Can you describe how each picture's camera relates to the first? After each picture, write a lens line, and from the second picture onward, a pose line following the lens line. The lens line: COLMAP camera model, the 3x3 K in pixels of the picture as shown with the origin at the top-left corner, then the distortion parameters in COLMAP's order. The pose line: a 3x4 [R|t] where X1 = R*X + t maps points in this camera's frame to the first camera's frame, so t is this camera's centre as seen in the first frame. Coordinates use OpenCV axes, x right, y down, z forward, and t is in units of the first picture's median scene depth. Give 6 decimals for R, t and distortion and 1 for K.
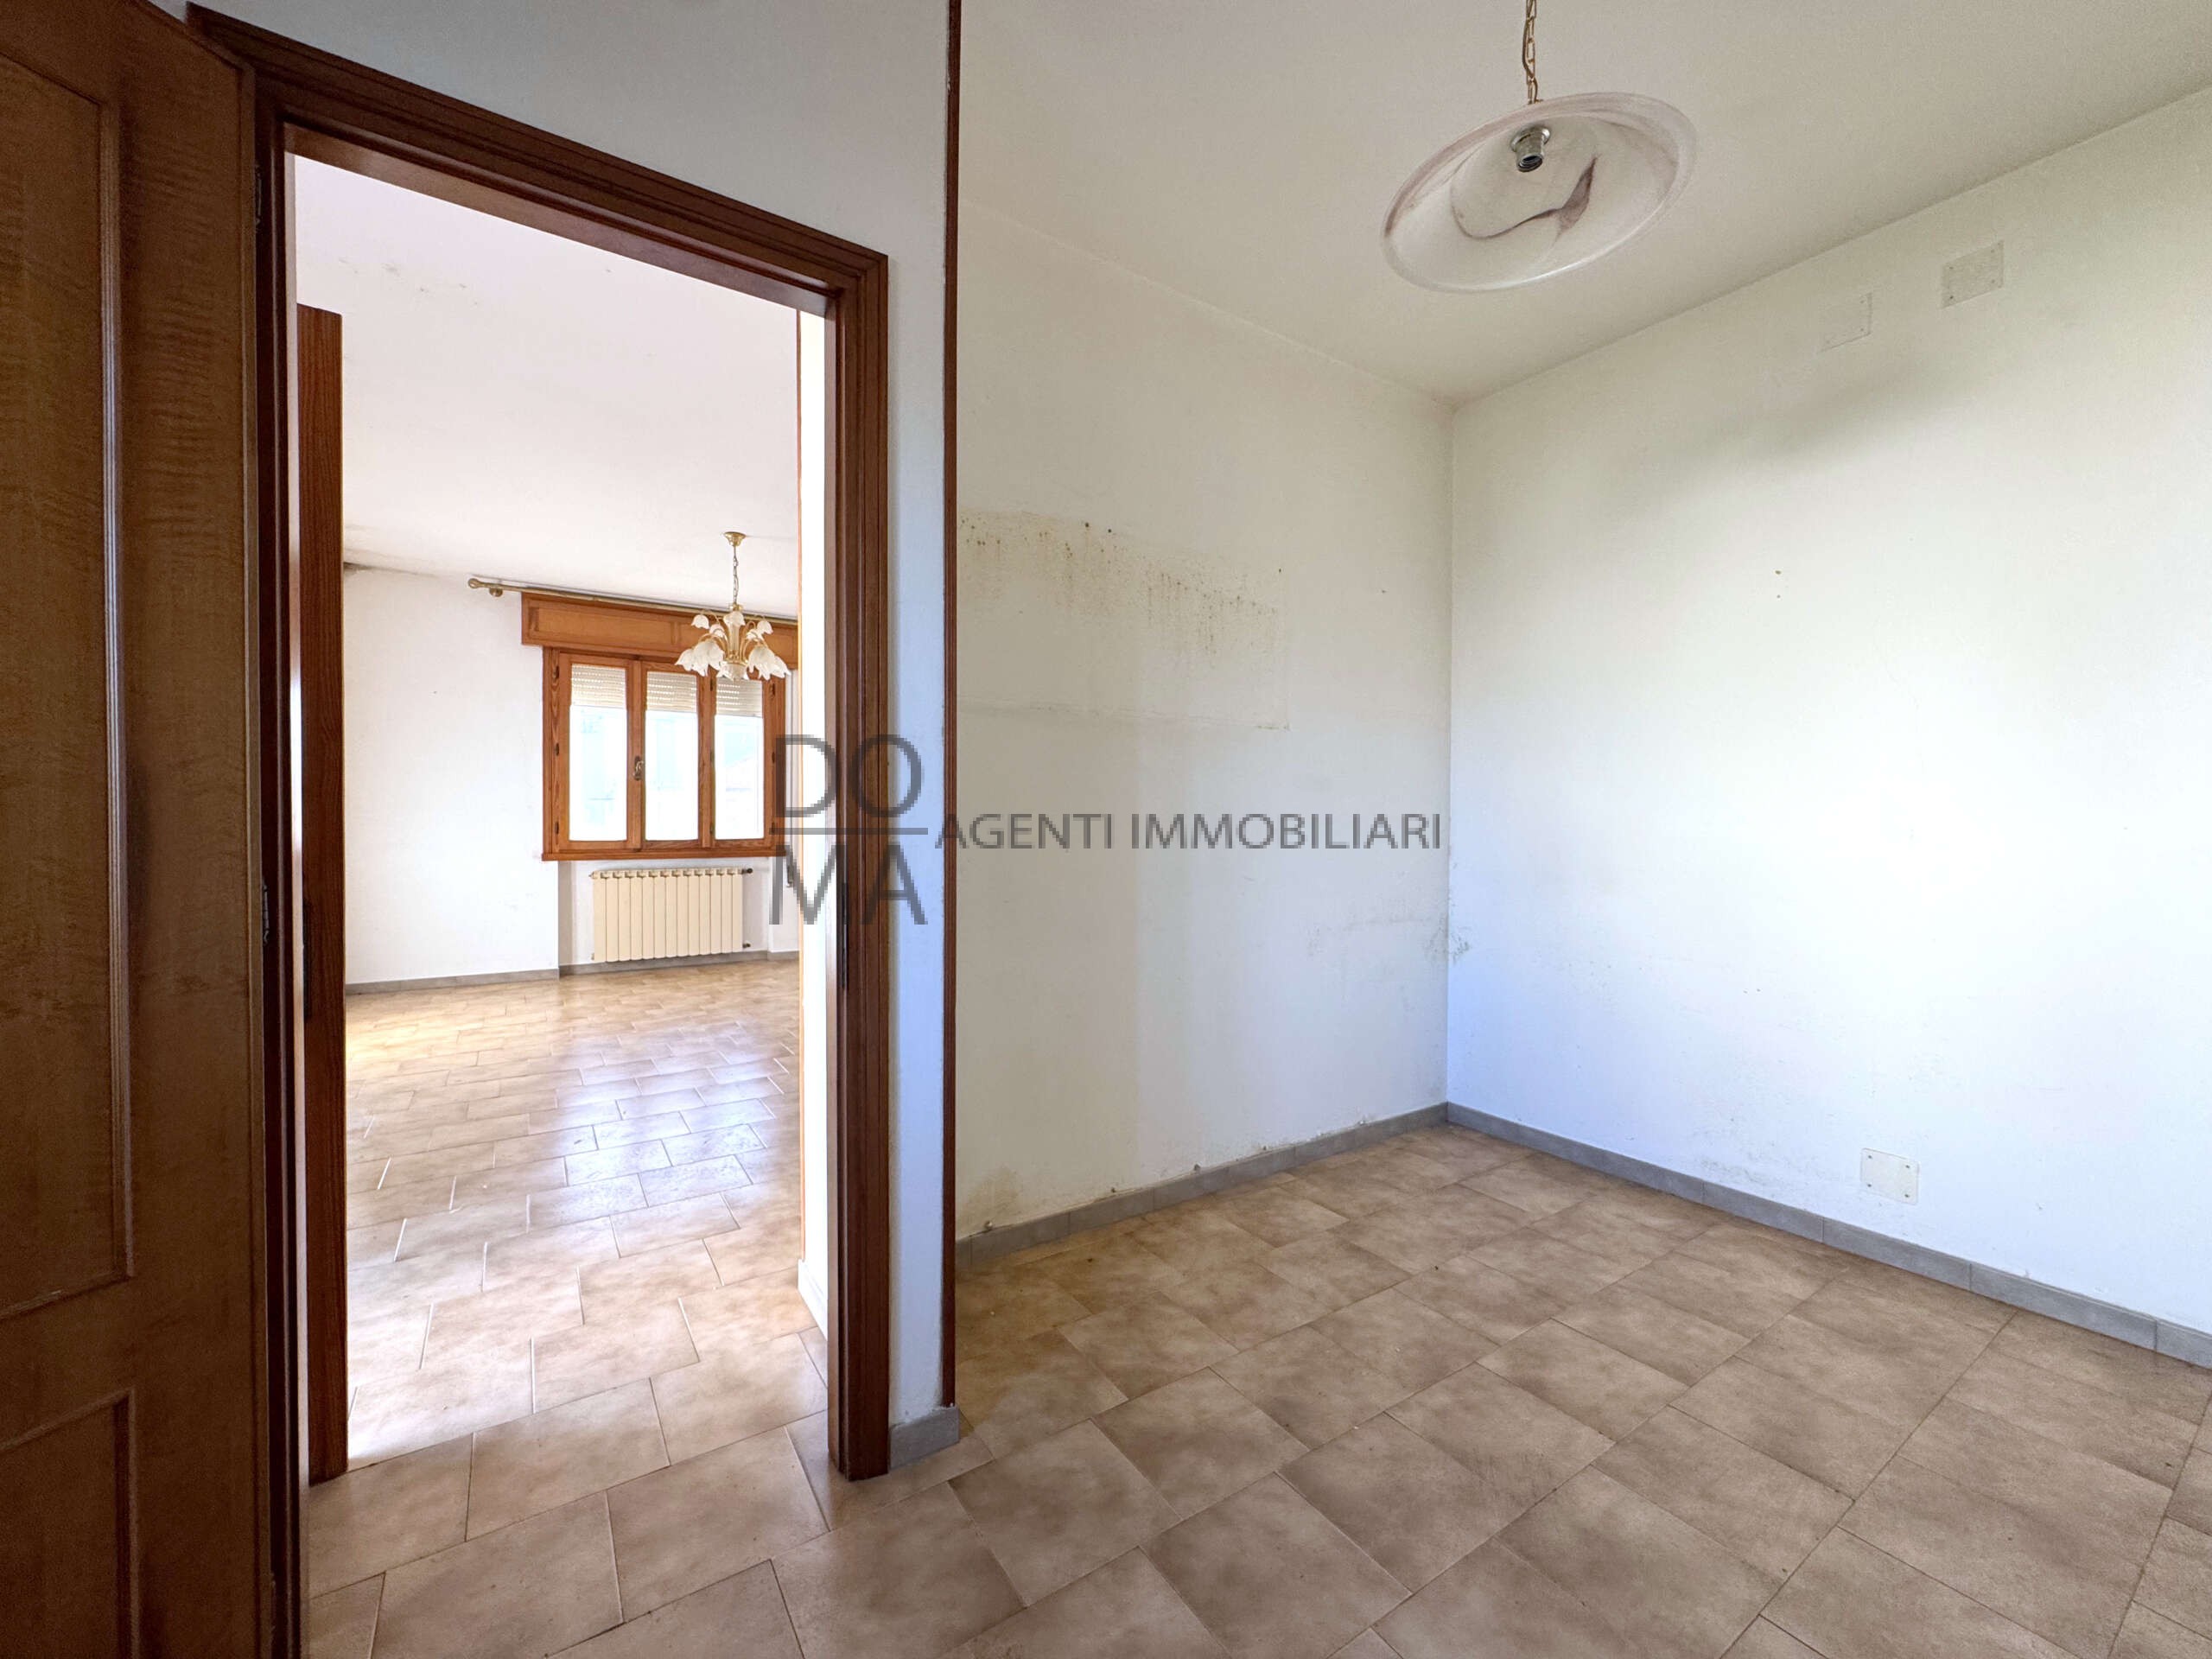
lens RADIAL K [[875.6, 0, 1117.4], [0, 875.6, 834.6], [0, 0, 1]] dist [-0.002433, 0.000510]
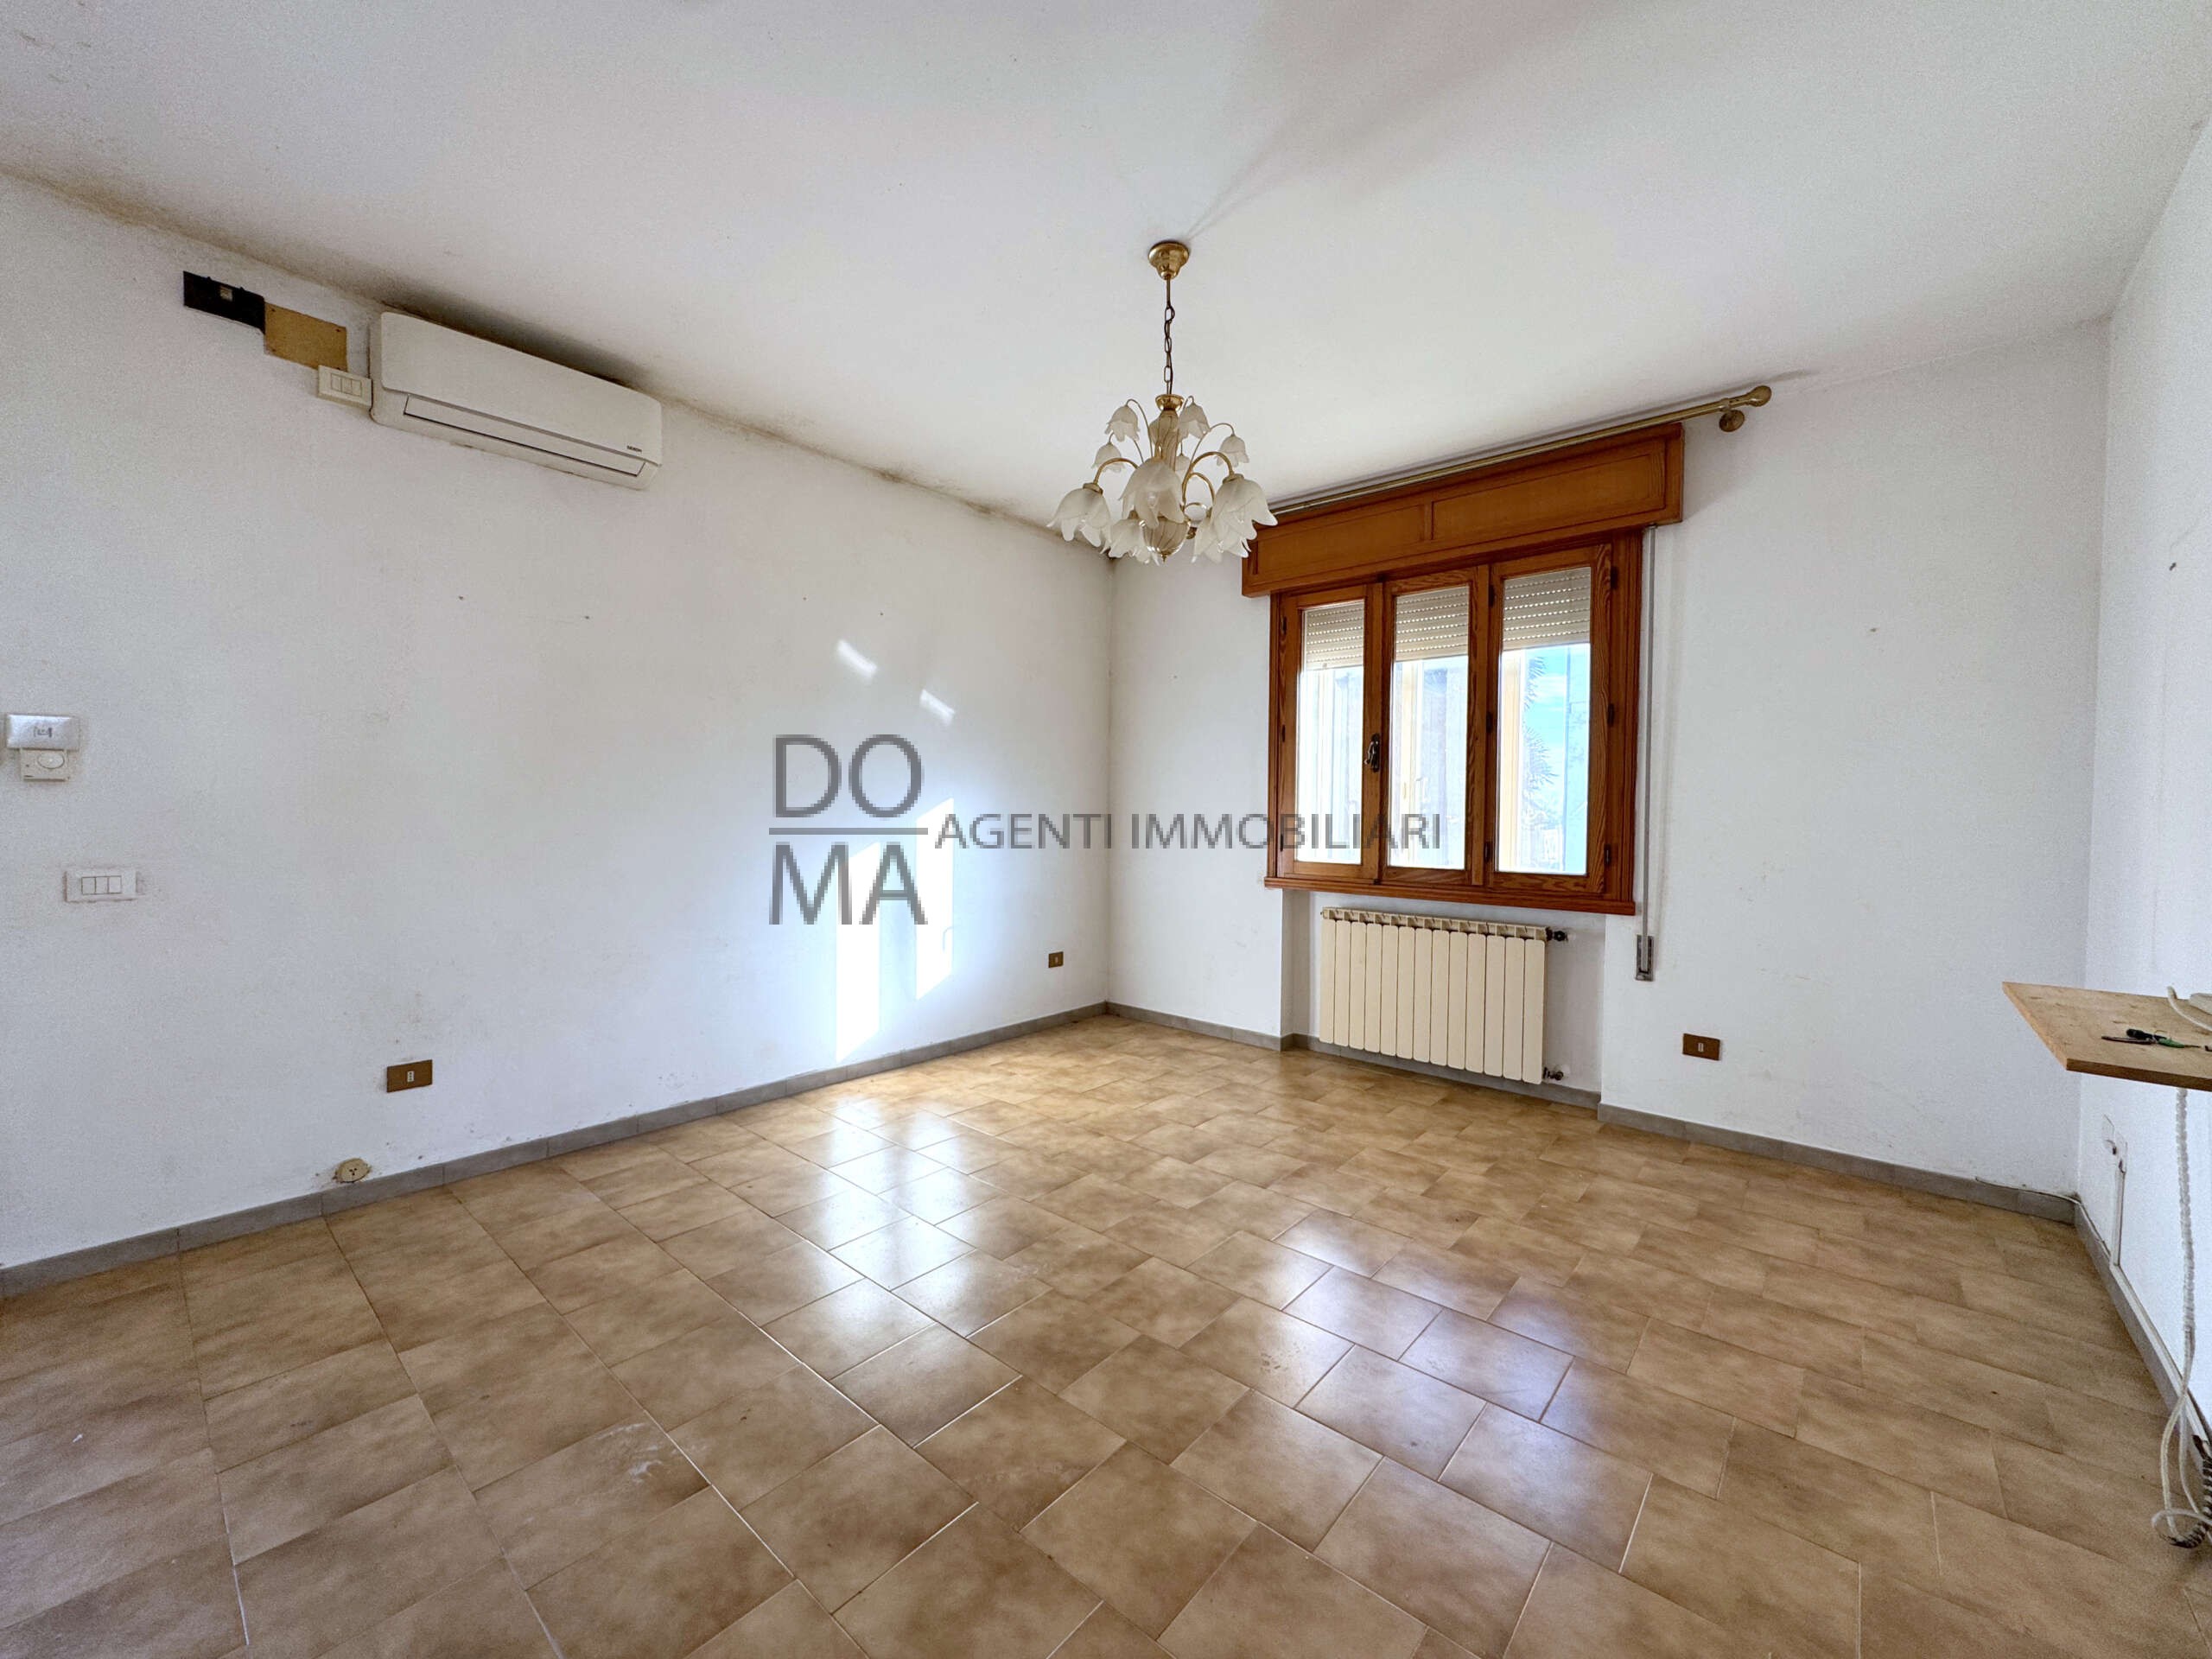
lens RADIAL K [[875.6, 0, 1102.9], [0, 875.6, 831.7], [0, 0, 1]] dist [-0.002433, 0.000510]
pose [[0.247651, 0.017268, -0.968695, 0.017606], [-0.027066, 0.999574, 0.010899, -0.019234], [0.968471, 0.023520, 0.248013, 0.610568]]
